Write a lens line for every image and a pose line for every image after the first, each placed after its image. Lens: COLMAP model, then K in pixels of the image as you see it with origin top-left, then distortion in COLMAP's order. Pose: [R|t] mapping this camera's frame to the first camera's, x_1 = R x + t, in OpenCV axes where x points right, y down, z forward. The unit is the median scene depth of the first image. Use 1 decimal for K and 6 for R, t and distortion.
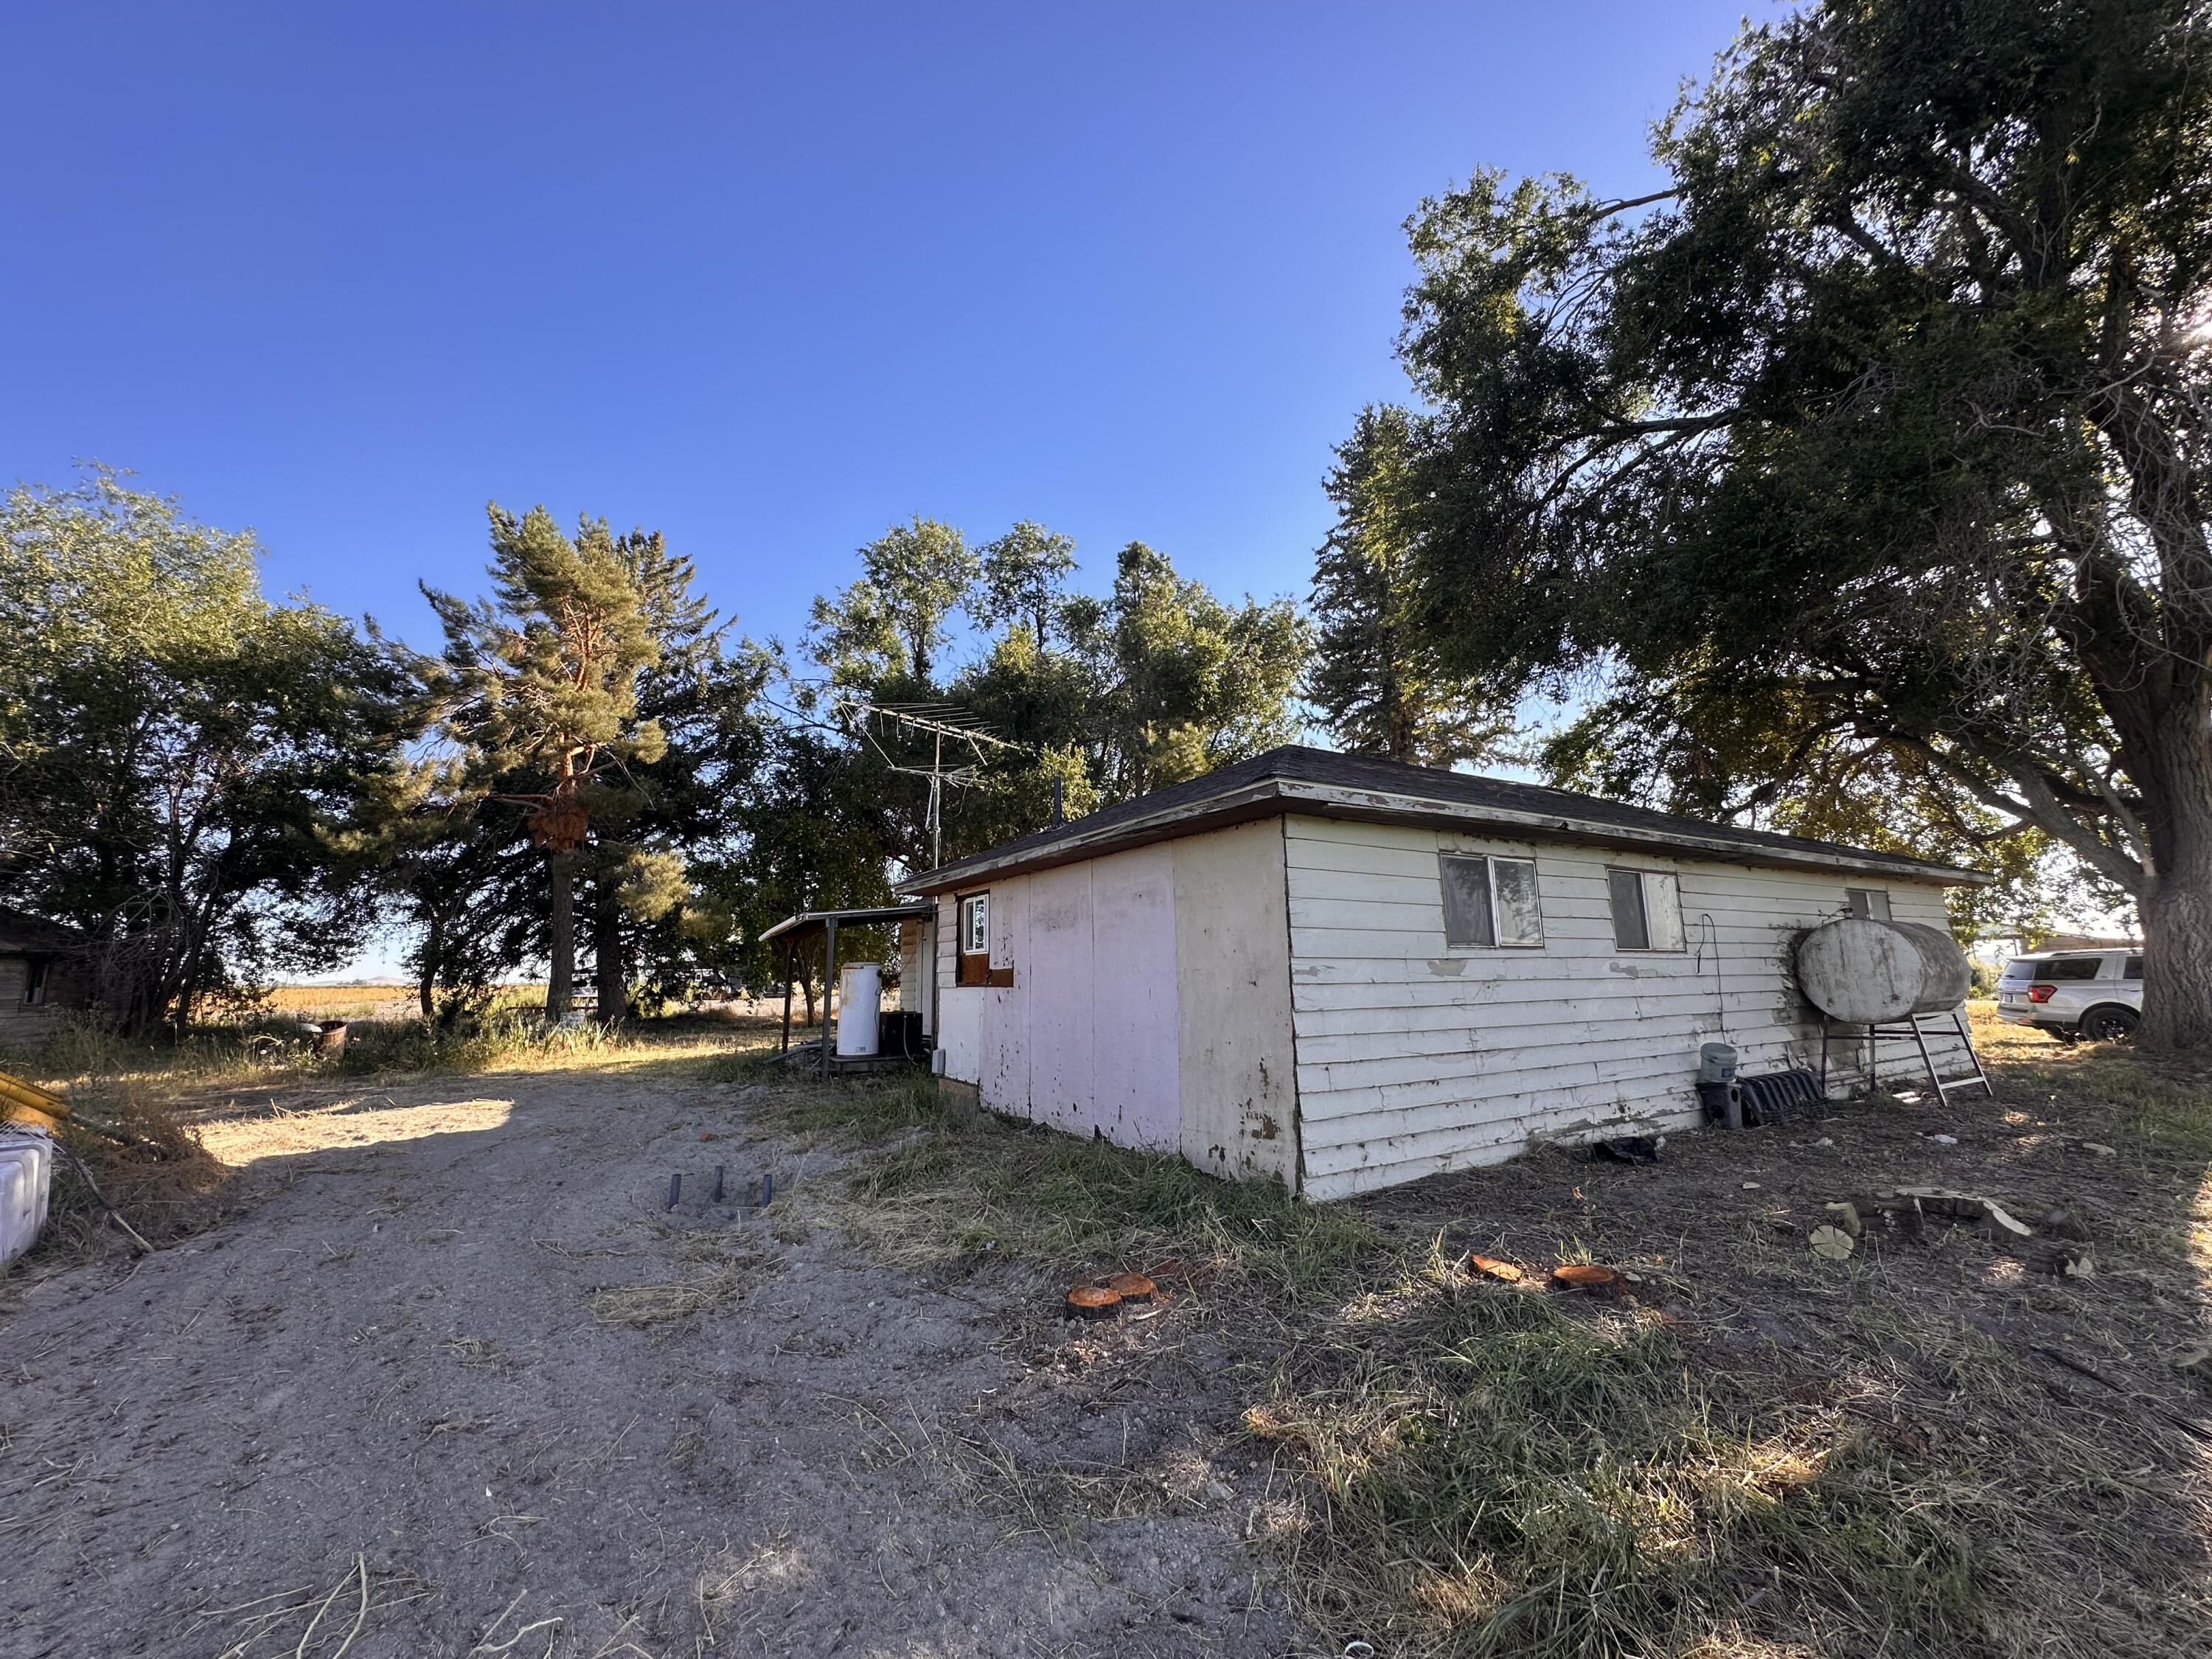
lens RADIAL K [[891.1, 0, 1102.8], [0, 891.1, 824.3], [0, 0, 1]] dist [-0.001209, -0.000029]
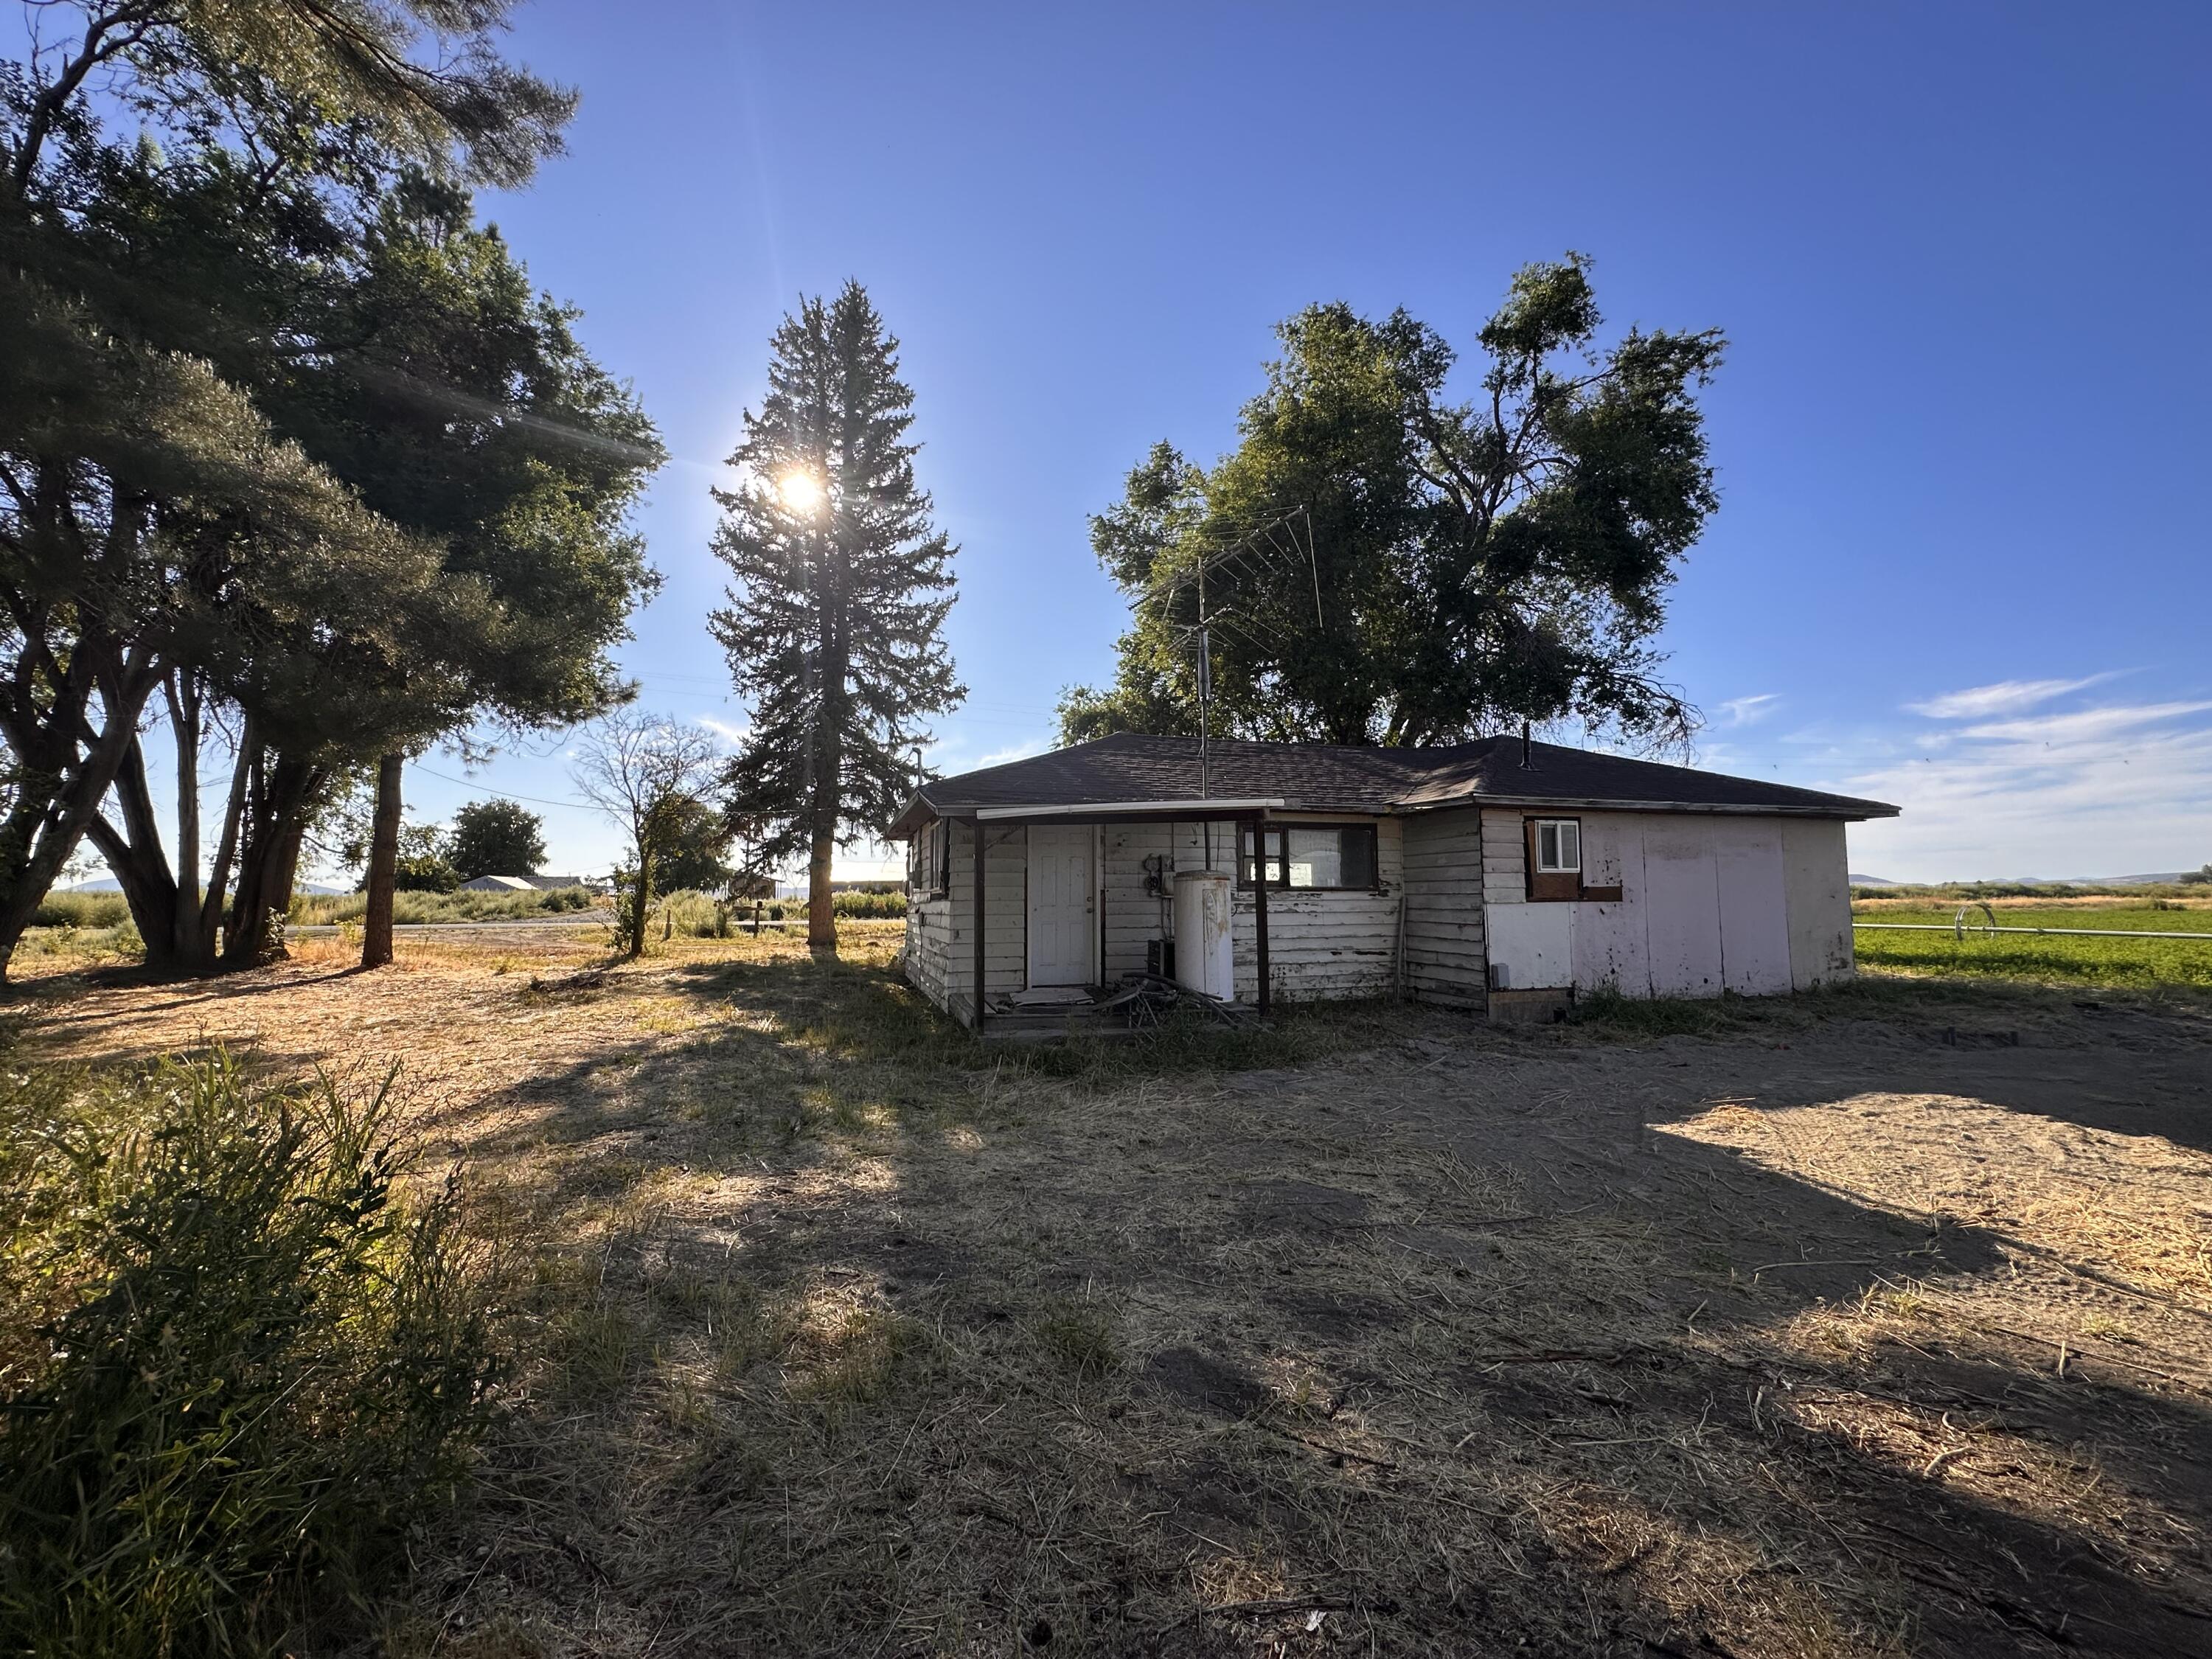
lens RADIAL K [[891.1, 0, 1098.7], [0, 891.1, 820.3], [0, 0, 1]] dist [-0.001209, -0.000029]
pose [[0.246143, 0.089648, 0.965079, -1.859846], [-0.162546, 0.985429, -0.050081, 0.315717], [-0.955506, -0.144543, 0.257129, 1.745102]]
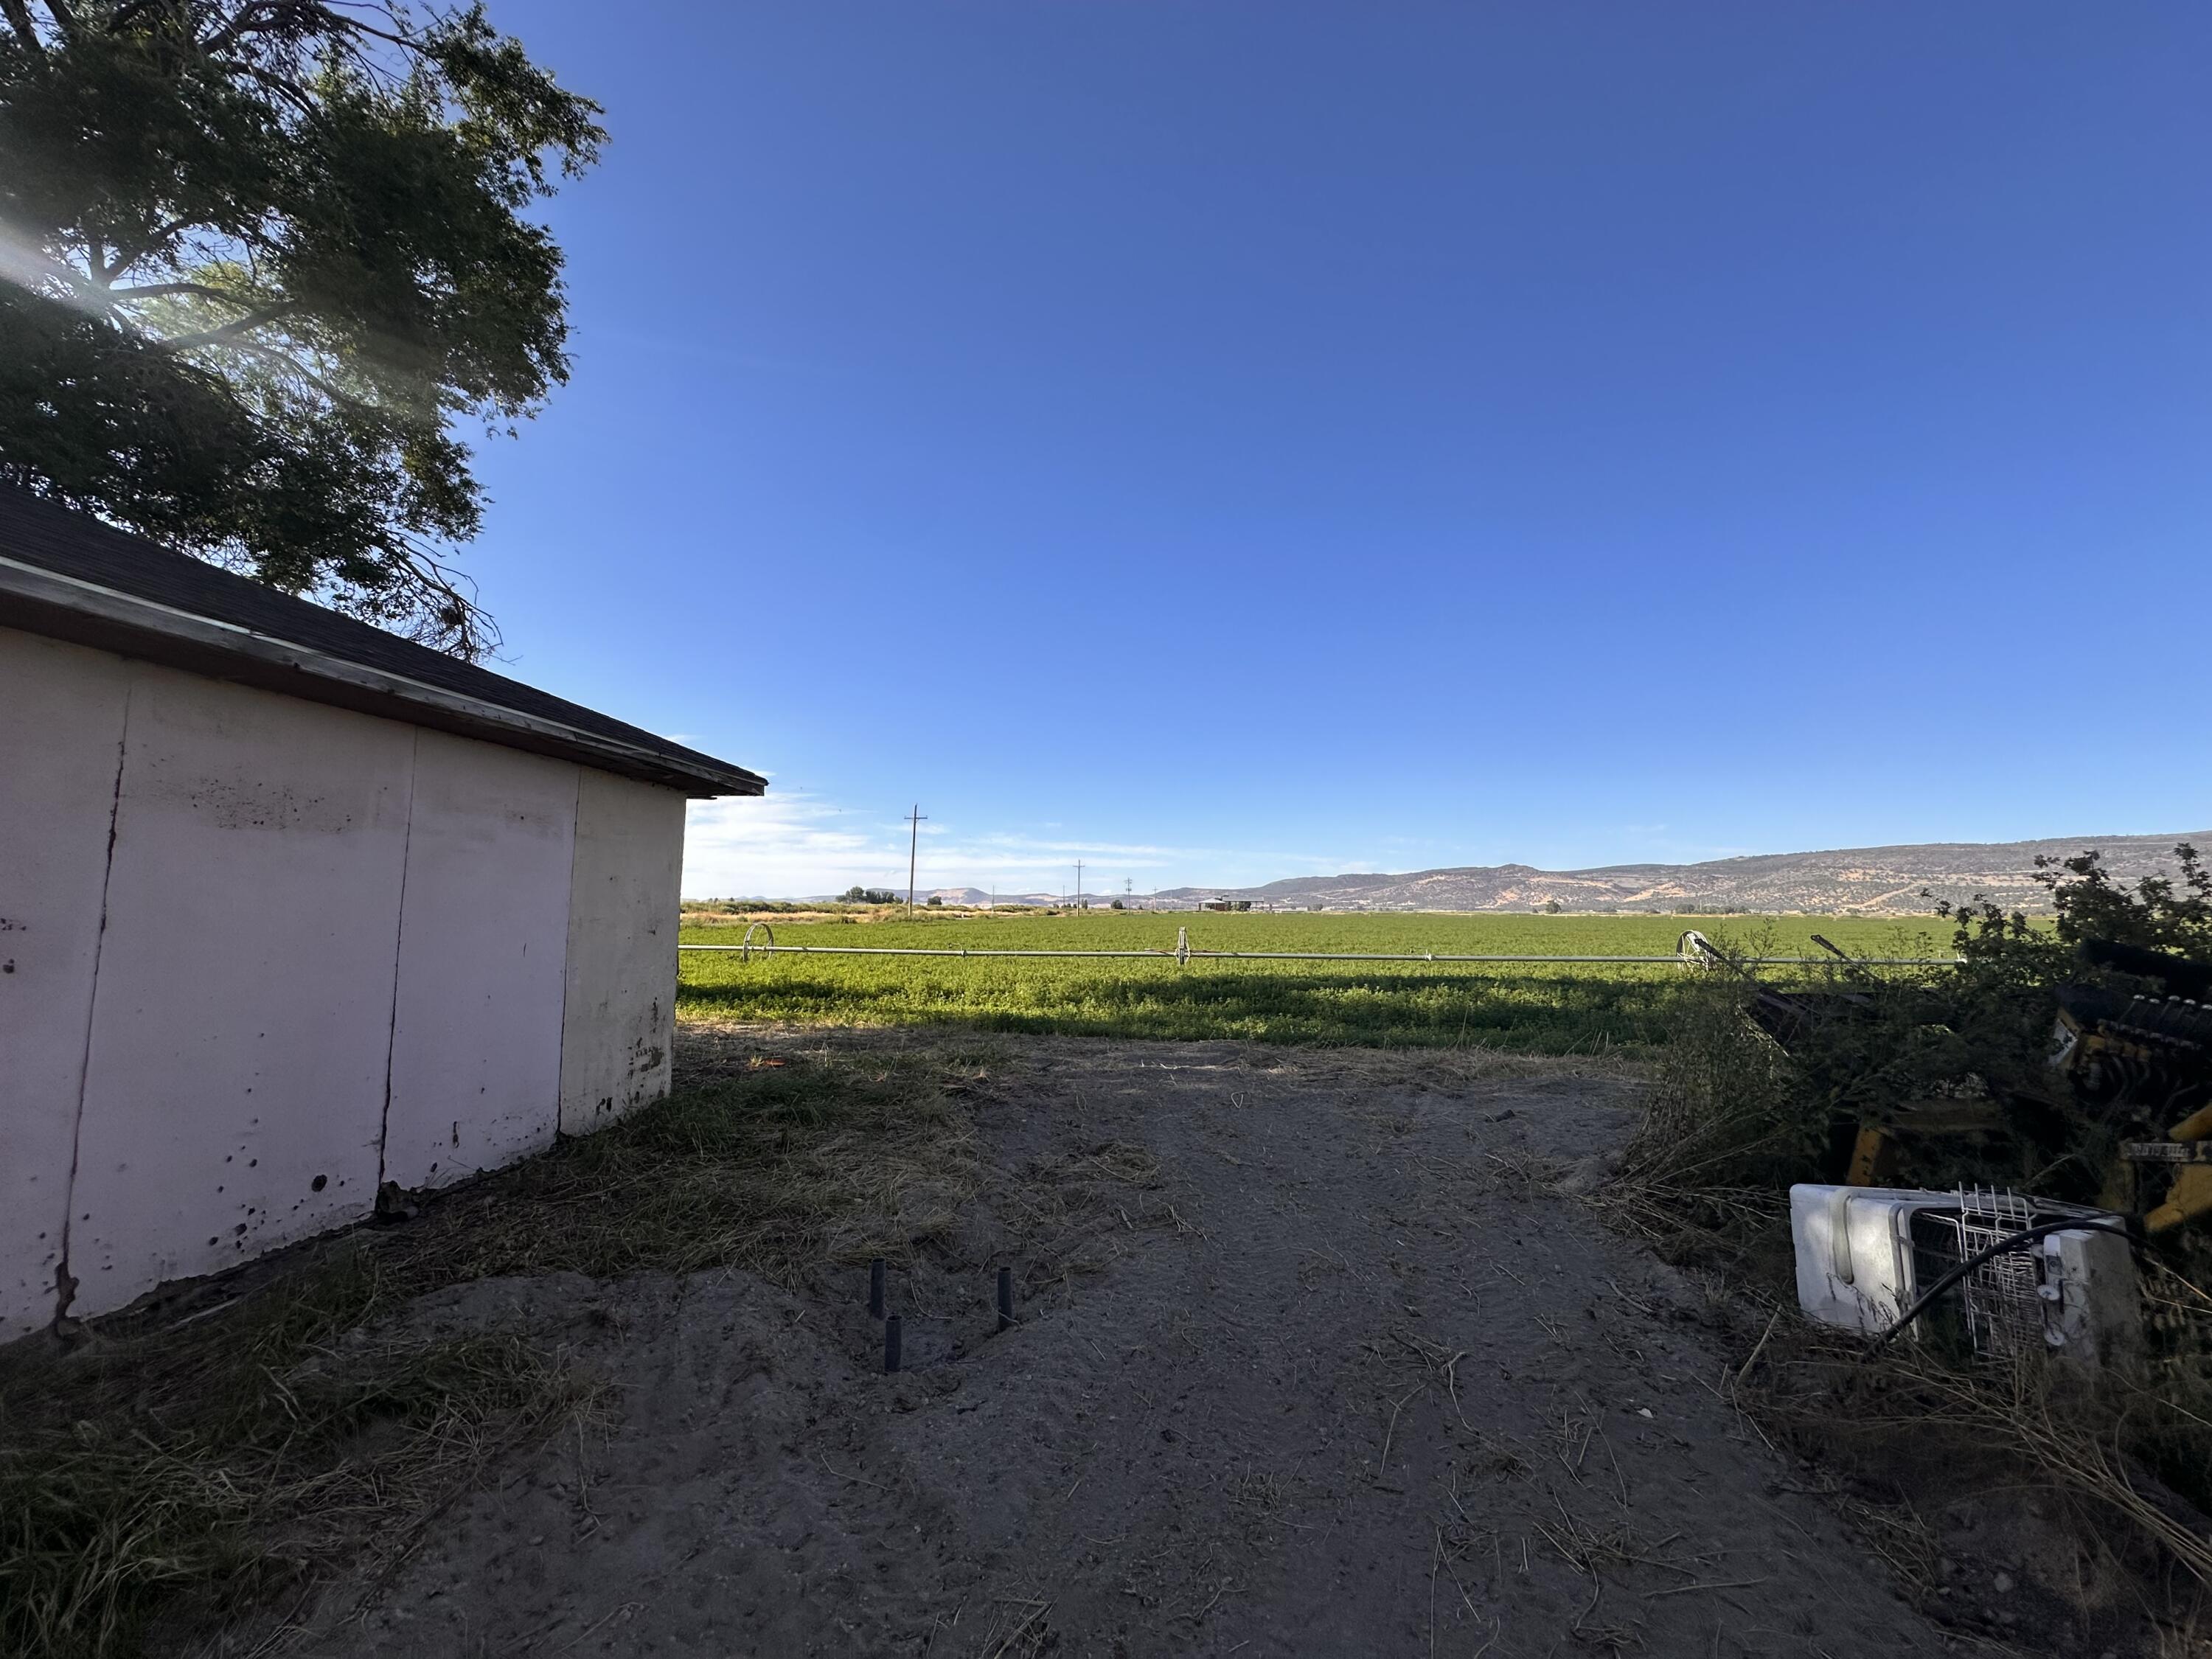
lens RADIAL K [[891.1, 0, 1105.5], [0, 891.1, 829.5], [0, 0, 1]] dist [-0.001209, -0.000029]
pose [[-0.800174, 0.054293, 0.597306, -0.766062], [-0.105776, 0.967510, -0.229644, 0.204757], [-0.590367, -0.246936, -0.768433, 1.266966]]
